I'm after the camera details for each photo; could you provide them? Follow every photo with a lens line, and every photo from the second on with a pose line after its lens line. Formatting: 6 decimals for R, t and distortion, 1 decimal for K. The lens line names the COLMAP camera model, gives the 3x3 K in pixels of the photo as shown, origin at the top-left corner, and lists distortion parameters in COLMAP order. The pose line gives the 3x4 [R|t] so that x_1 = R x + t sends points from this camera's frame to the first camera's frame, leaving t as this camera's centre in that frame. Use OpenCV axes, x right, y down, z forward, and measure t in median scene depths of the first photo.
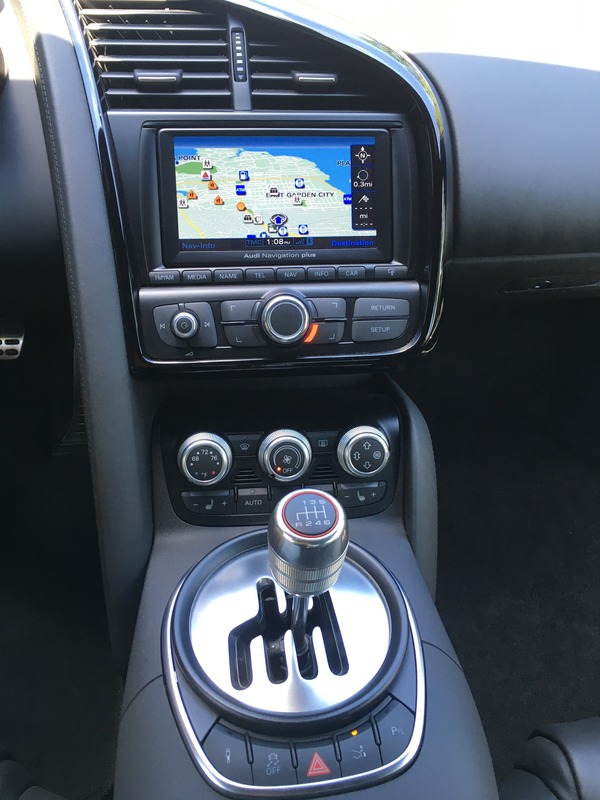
lens RADIAL K [[665.6, 0, 300.0], [0, 665.6, 400.0], [0, 0, 1]] dist [-0.053883, -0.002047]
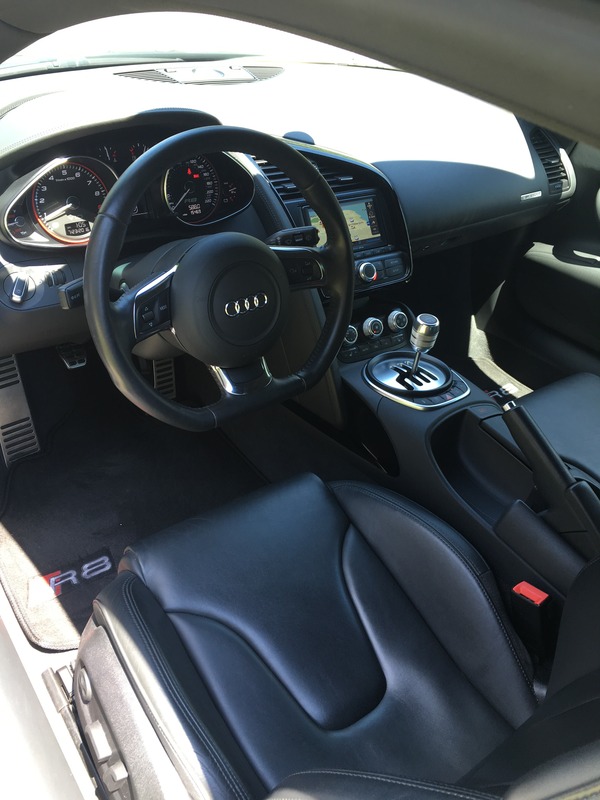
lens RADIAL K [[665.6, 0, 300.0], [0, 665.6, 400.0], [0, 0, 1]] dist [-0.053883, -0.002047]
pose [[0.898094, -0.249853, 0.361940, -1.241186], [0.263364, 0.964617, 0.012397, 0.243667], [-0.352231, 0.084189, 0.932119, -1.198045]]
